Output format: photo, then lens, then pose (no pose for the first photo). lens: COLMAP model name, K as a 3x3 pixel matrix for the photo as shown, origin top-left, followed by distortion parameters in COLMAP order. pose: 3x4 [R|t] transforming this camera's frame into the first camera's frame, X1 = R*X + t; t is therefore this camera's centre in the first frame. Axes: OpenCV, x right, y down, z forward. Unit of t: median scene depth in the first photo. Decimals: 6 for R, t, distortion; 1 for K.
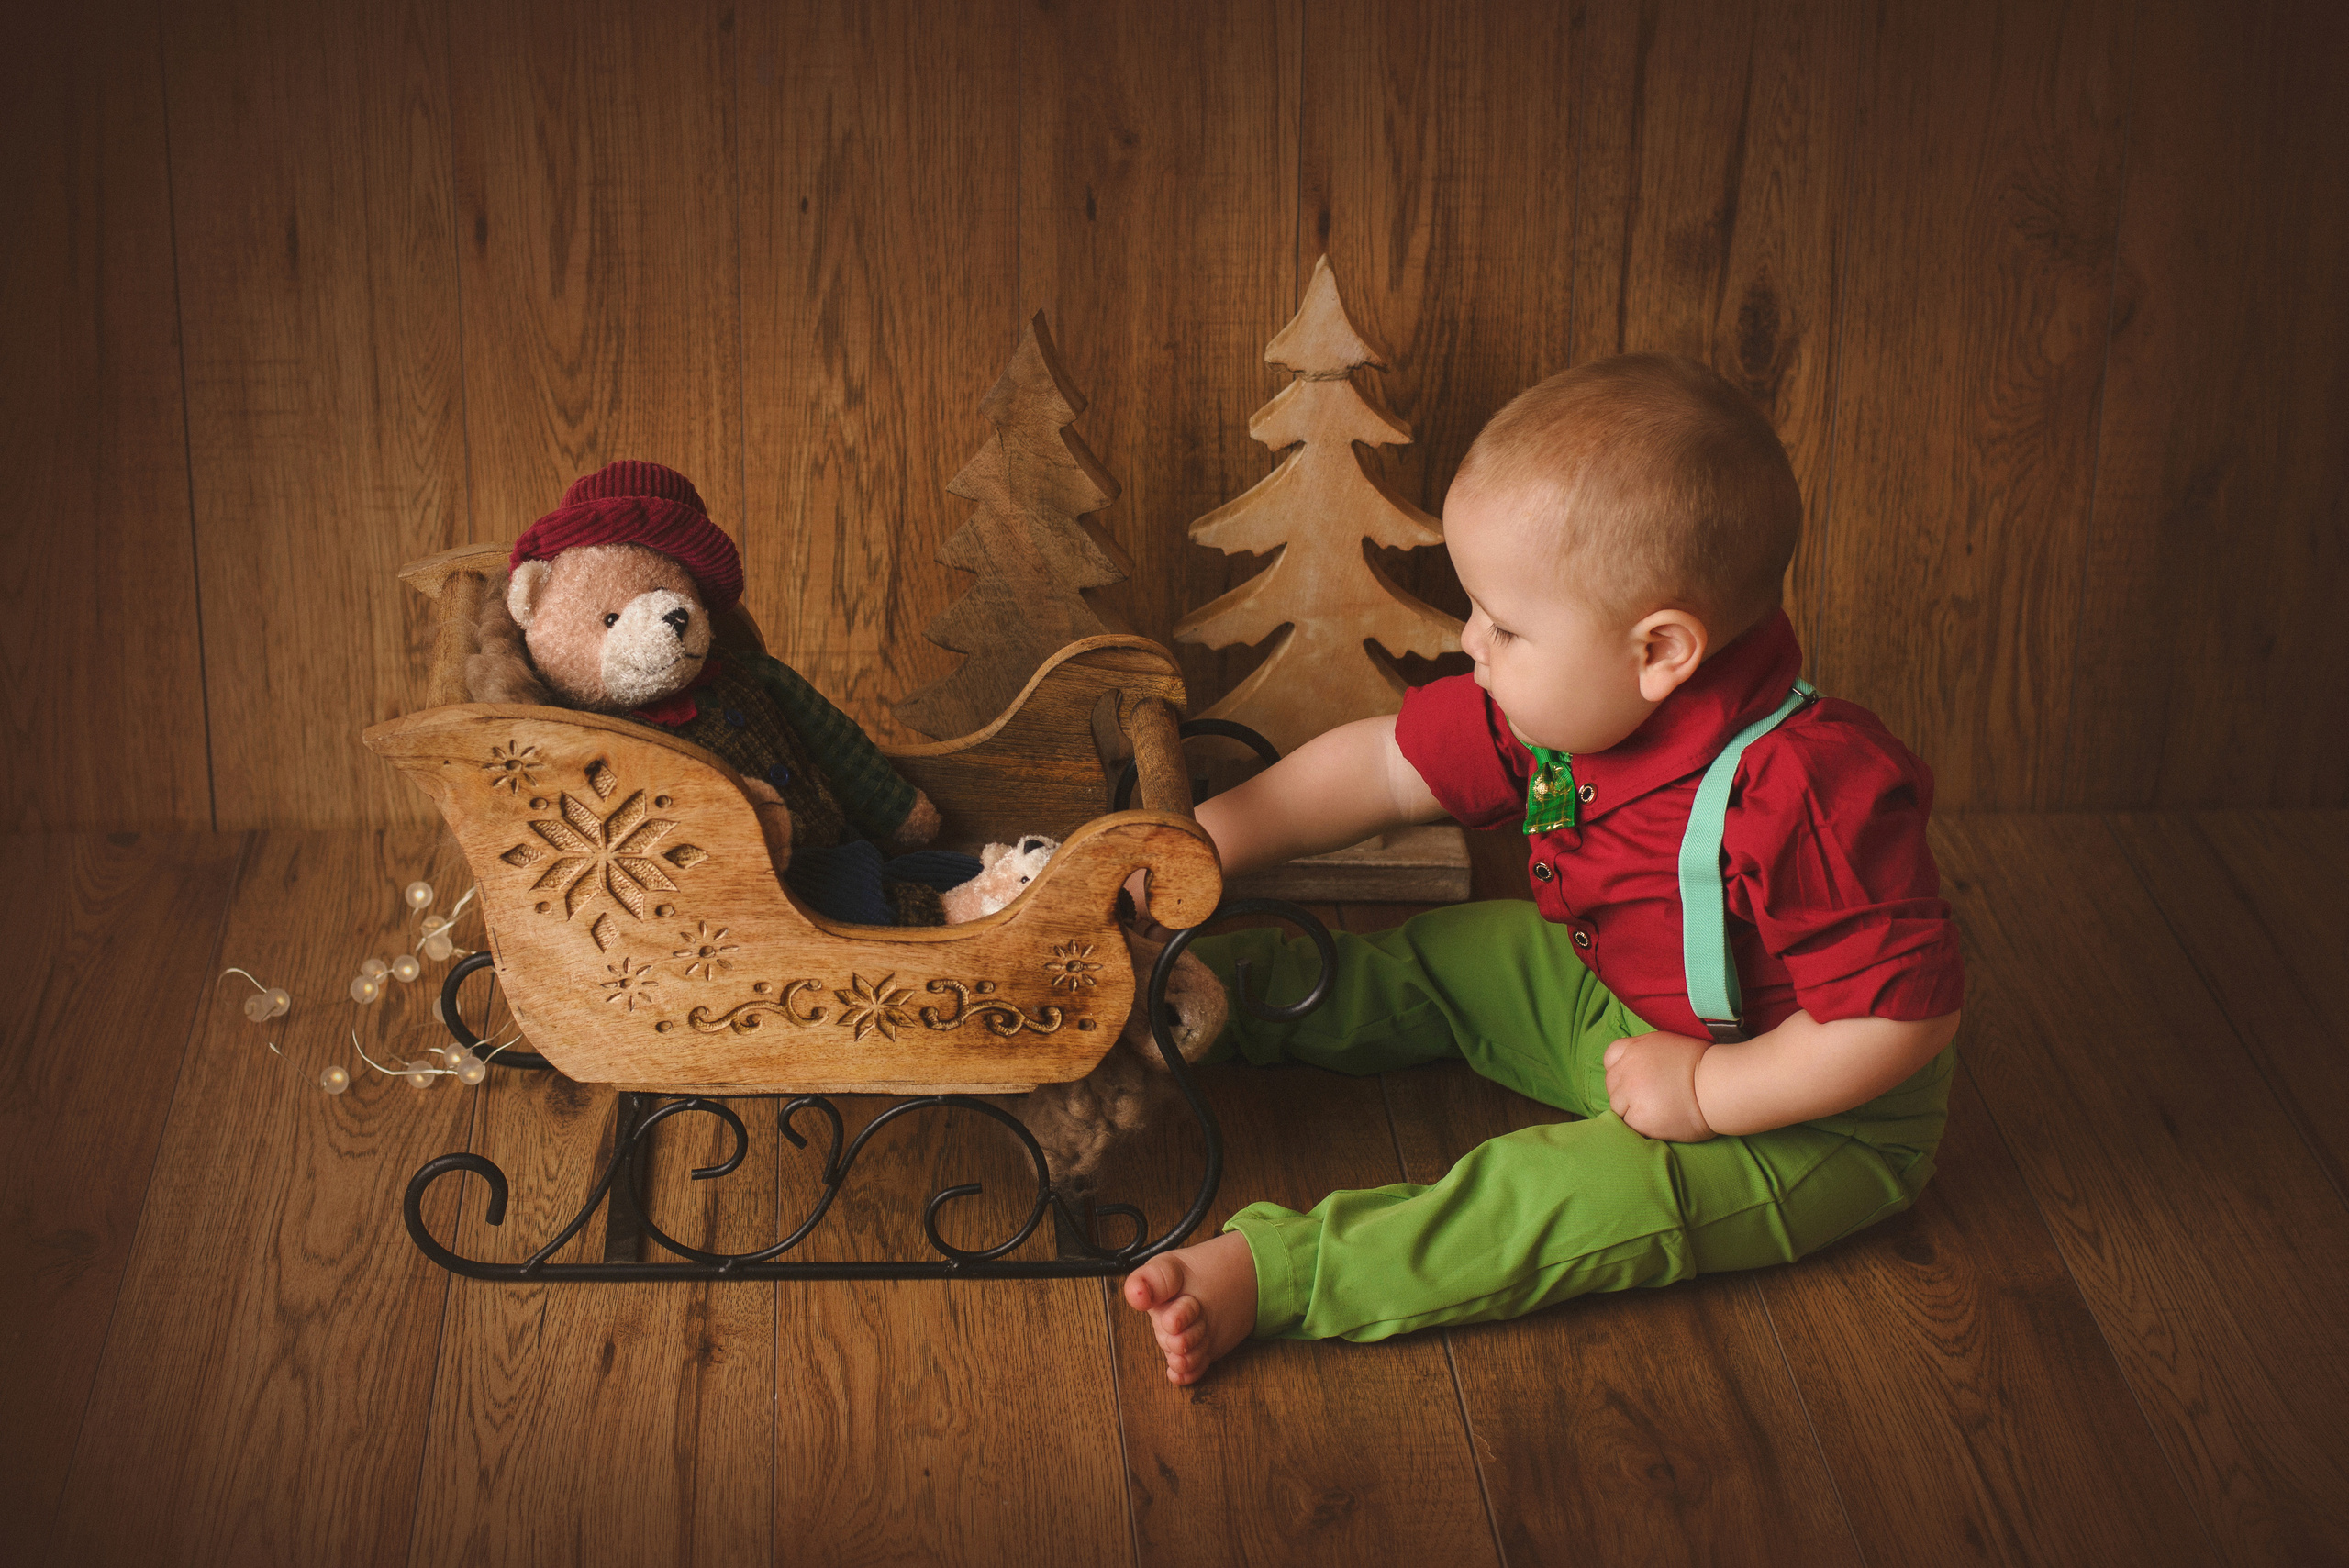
lens RADIAL K [[3829.2, 0, 1174.5], [0, 3829.2, 784.0], [0, 0, 1]] dist [-0.145351, 0.078448]
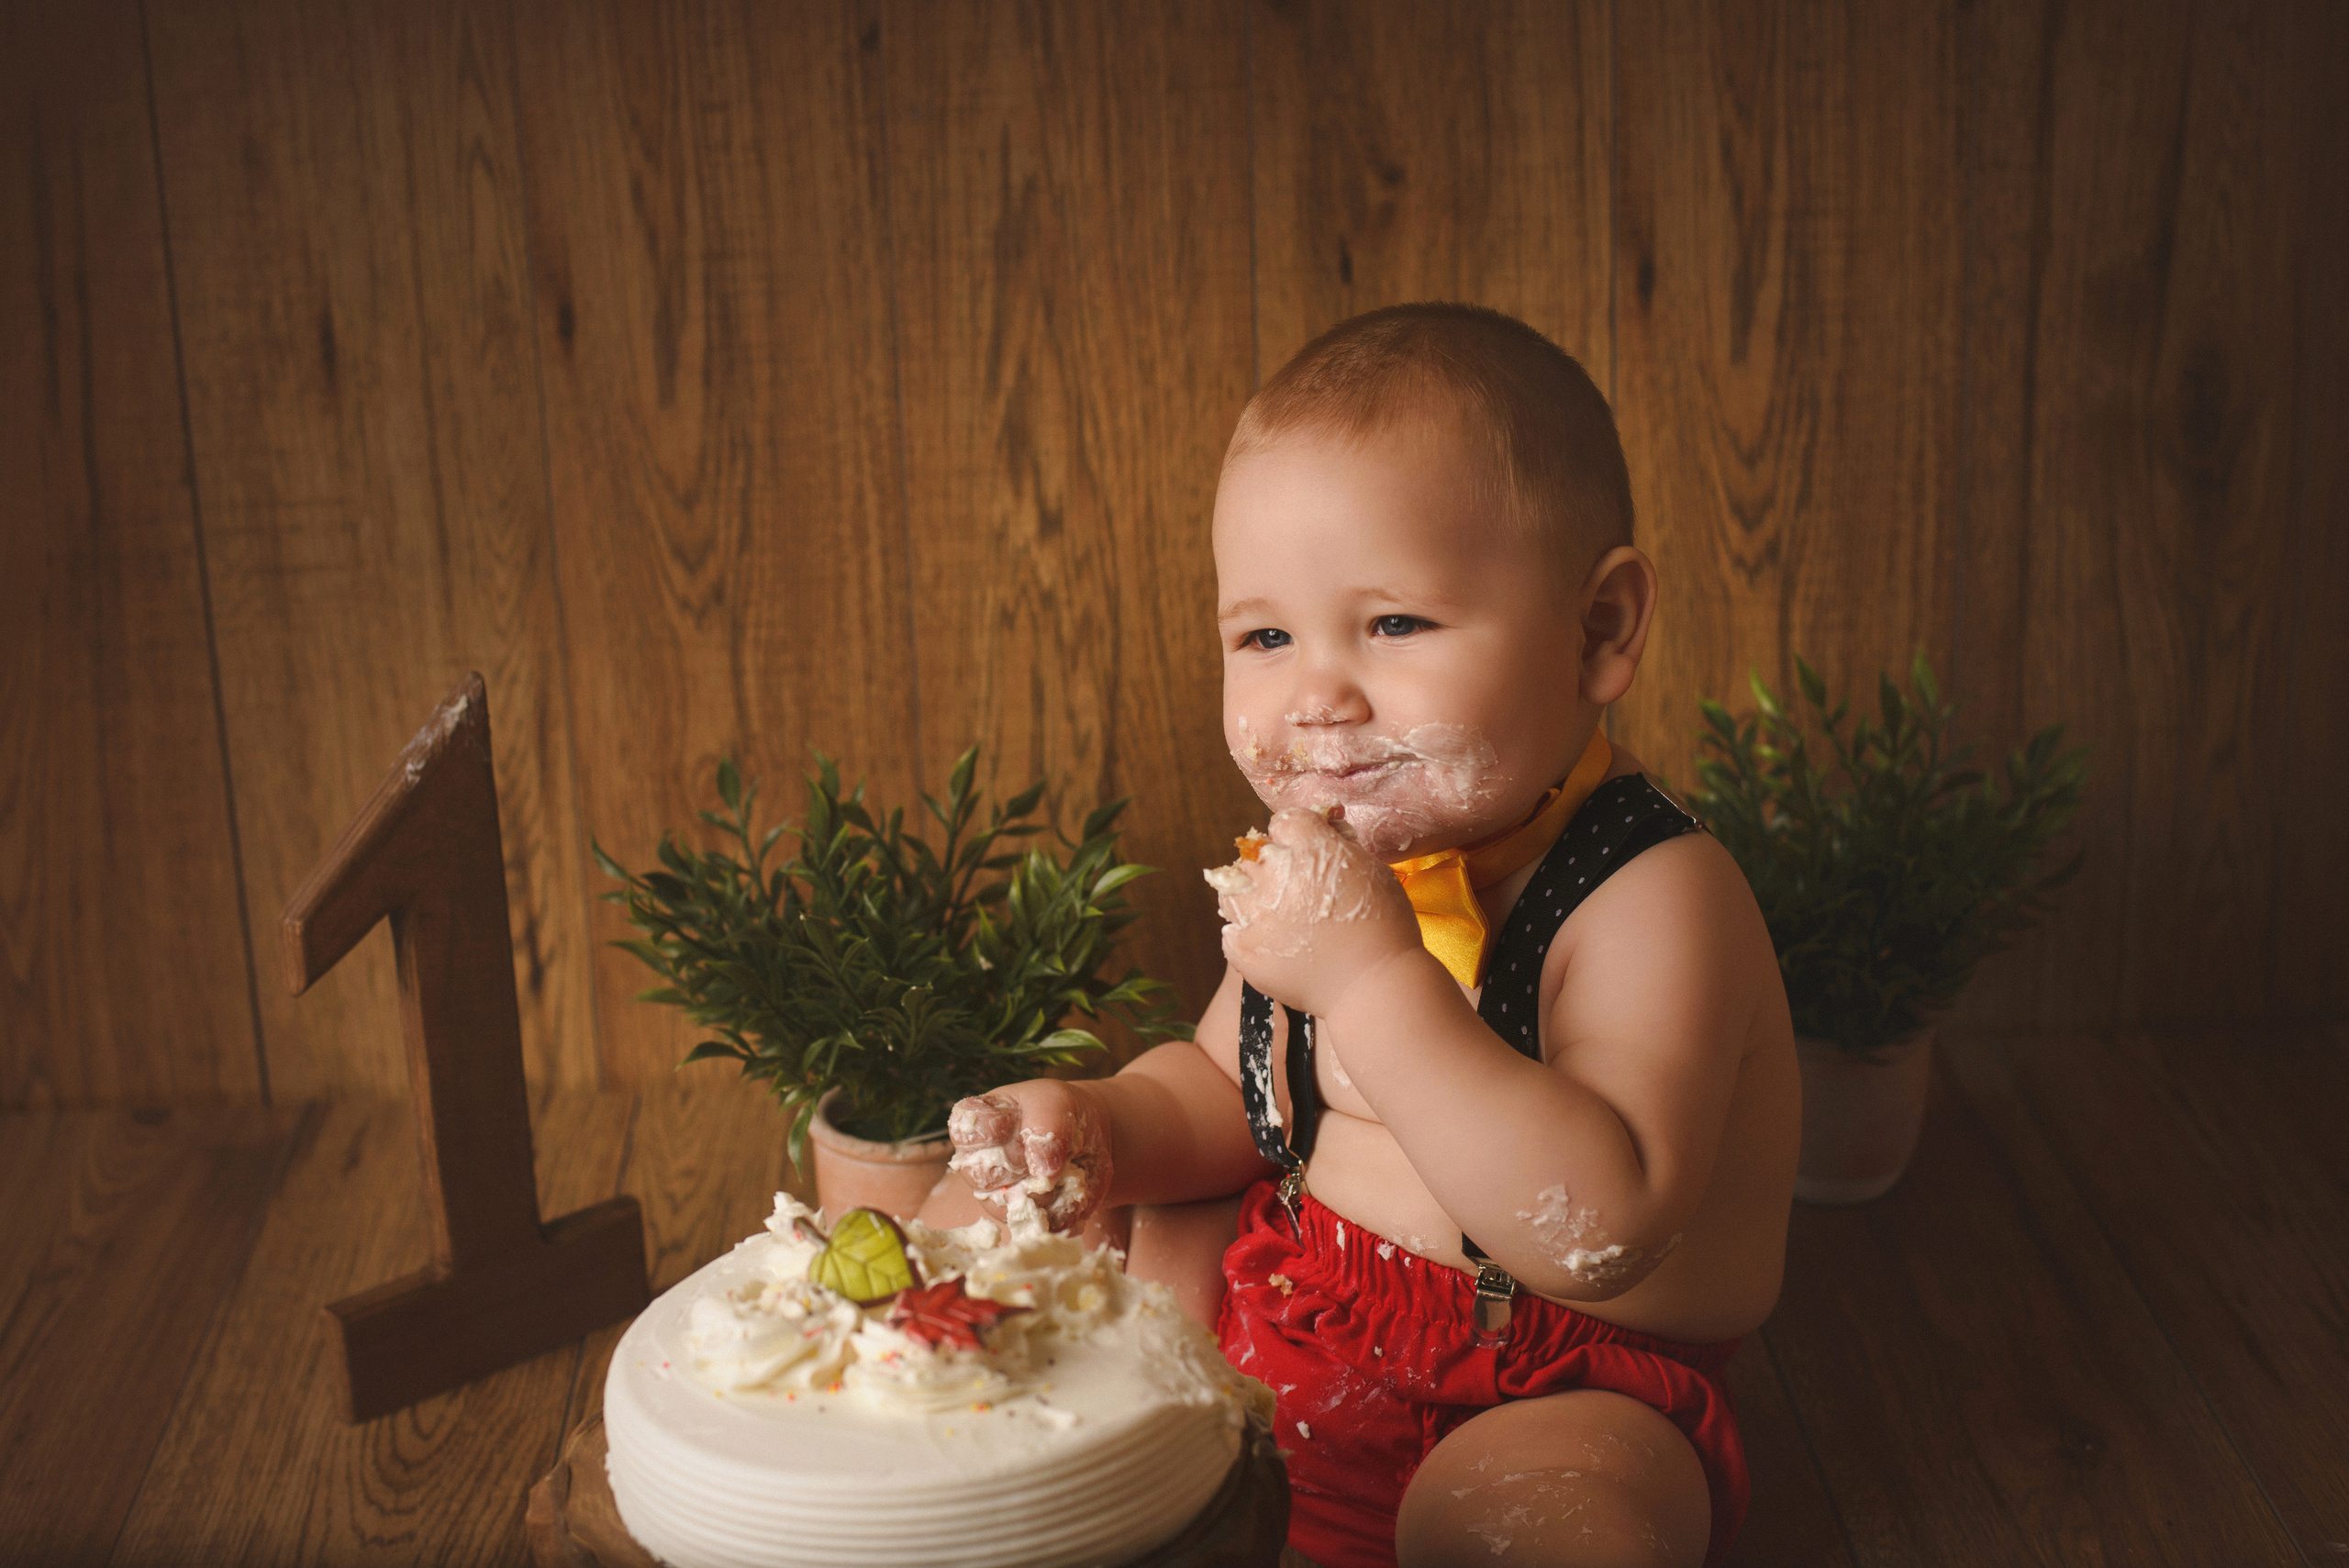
lens RADIAL K [[3744.6, 0, 1174.5], [0, 3744.6, 784.0], [0, 0, 1]] dist [-0.147046, 0.111199]
pose [[0.997741, -0.033692, -0.058121, -0.016009], [0.029564, 0.997075, -0.070473, 0.006363], [0.060325, 0.068595, 0.995819, 0.246675]]
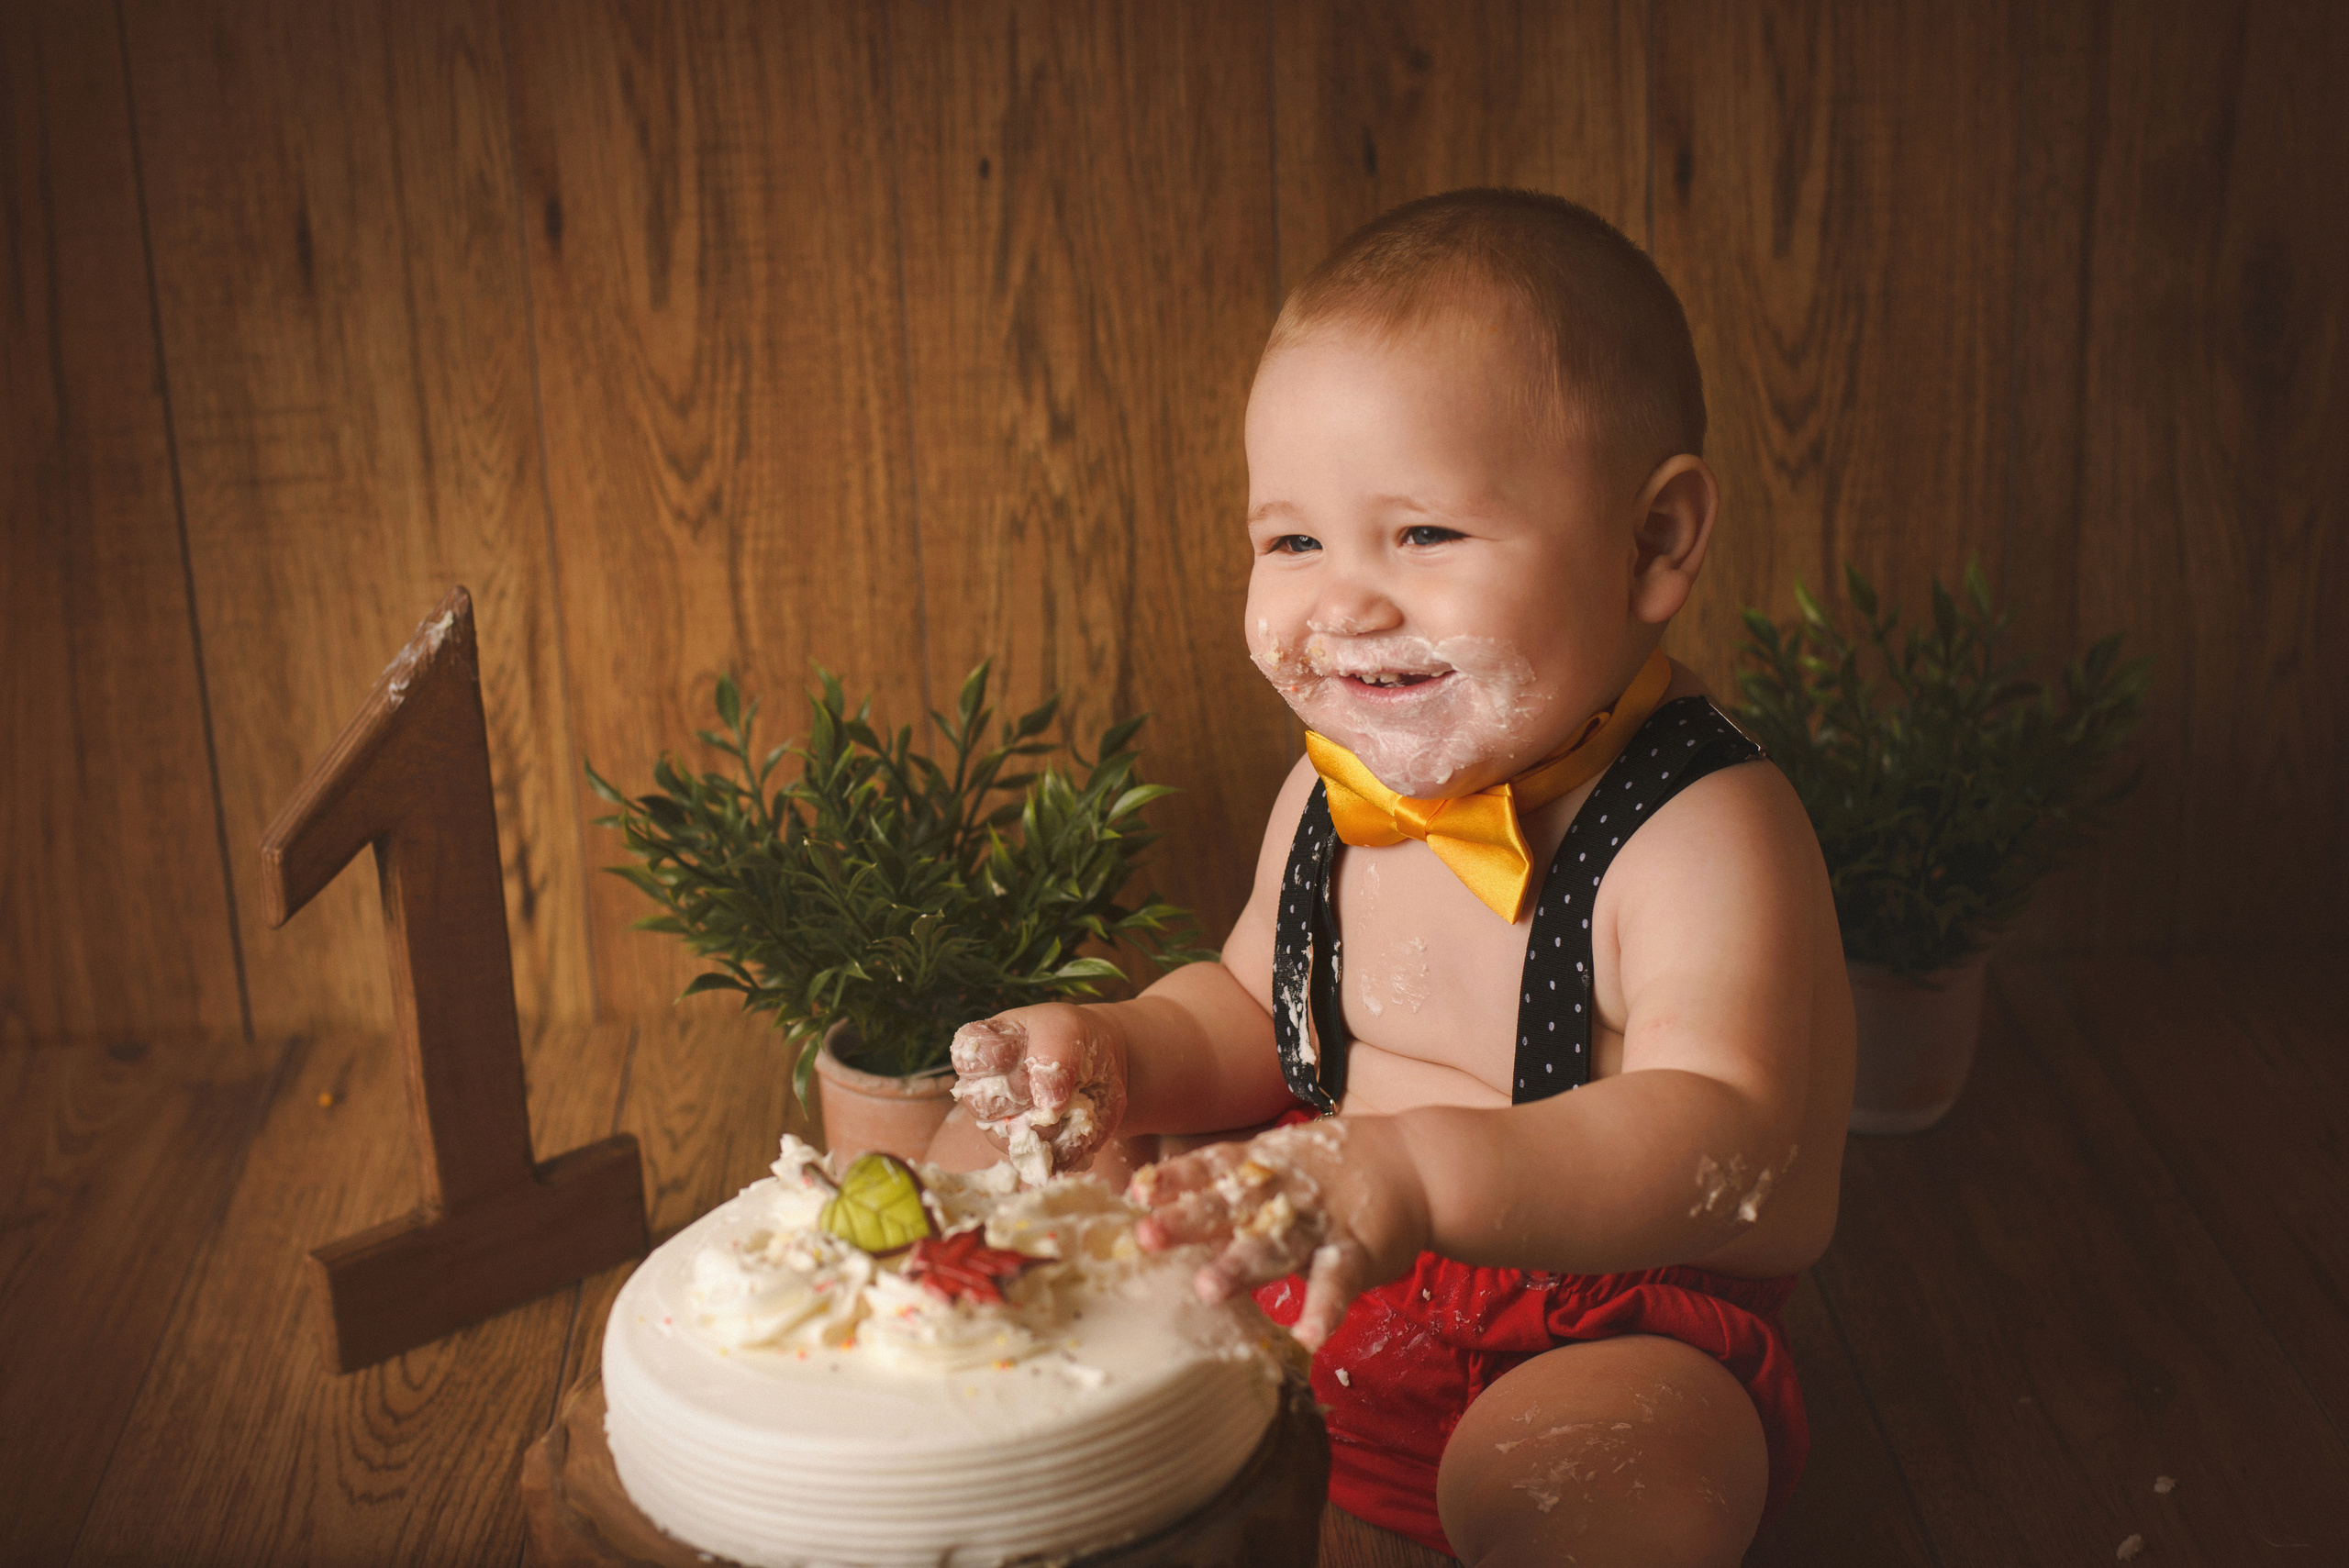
lens RADIAL K [[3829.2, 0, 1174.5], [0, 3829.2, 784.0], [0, 0, 1]] dist [-0.145351, 0.078448]
pose [[0.997468, -0.037553, -0.060386, -0.019536], [0.034662, 0.998234, -0.048238, 0.004903], [0.062091, 0.046022, 0.997009, 0.262627]]
